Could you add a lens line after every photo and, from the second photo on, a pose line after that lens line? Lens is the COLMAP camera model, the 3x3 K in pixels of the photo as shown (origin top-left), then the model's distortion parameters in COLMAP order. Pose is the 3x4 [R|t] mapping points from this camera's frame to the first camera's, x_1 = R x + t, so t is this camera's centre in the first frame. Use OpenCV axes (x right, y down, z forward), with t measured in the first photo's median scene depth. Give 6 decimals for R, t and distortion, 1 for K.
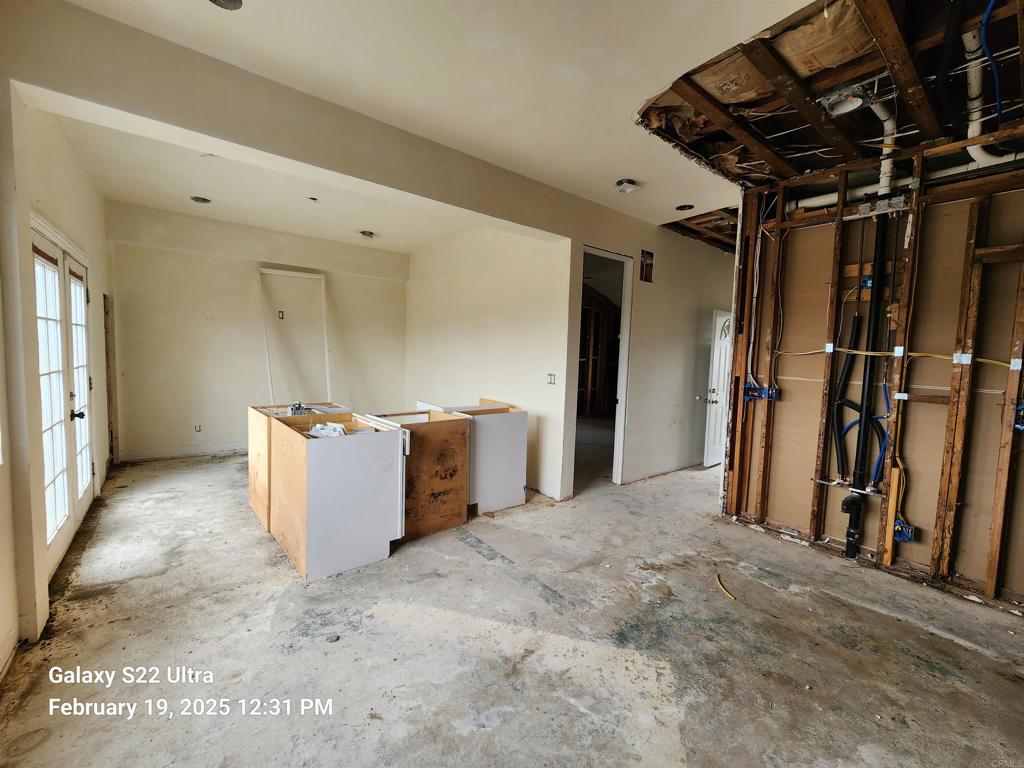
lens RADIAL K [[429.5, 0, 515.9], [0, 429.5, 382.3], [0, 0, 1]] dist [-0.006678, 0.002983]
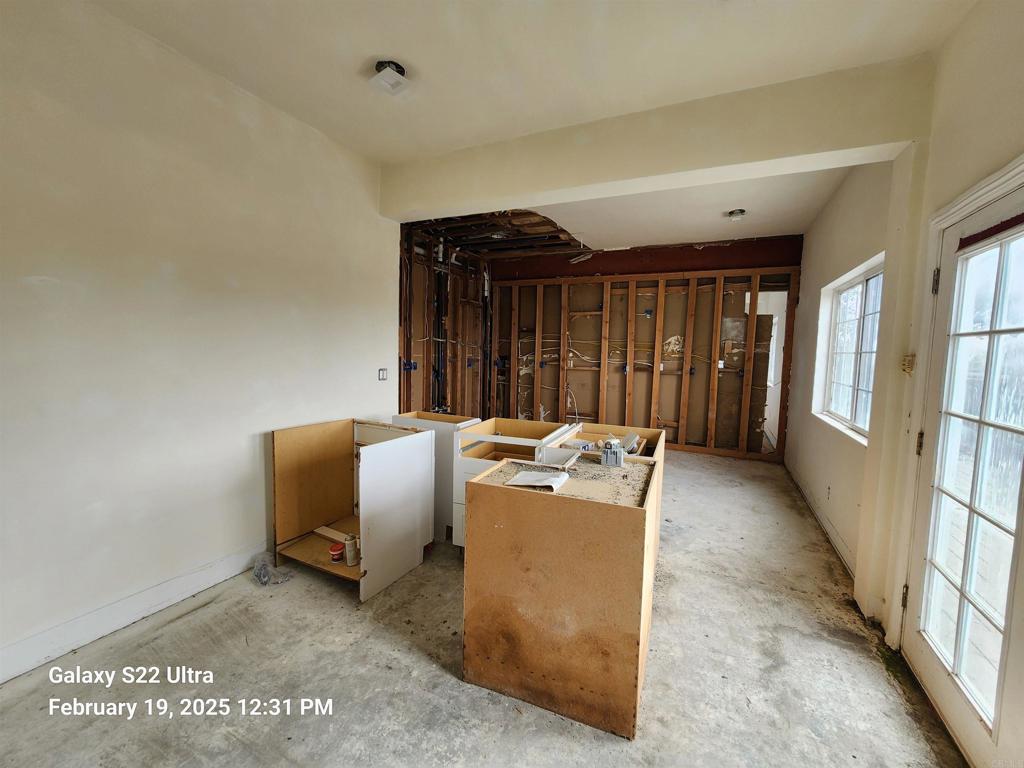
lens RADIAL K [[429.5, 0, 516.7], [0, 429.5, 383.5], [0, 0, 1]] dist [-0.006678, 0.002983]
pose [[-0.450186, -0.120683, 0.884742, -1.361549], [0.020092, 0.989205, 0.145156, -0.183571], [-0.892709, 0.083123, -0.442901, 1.909264]]
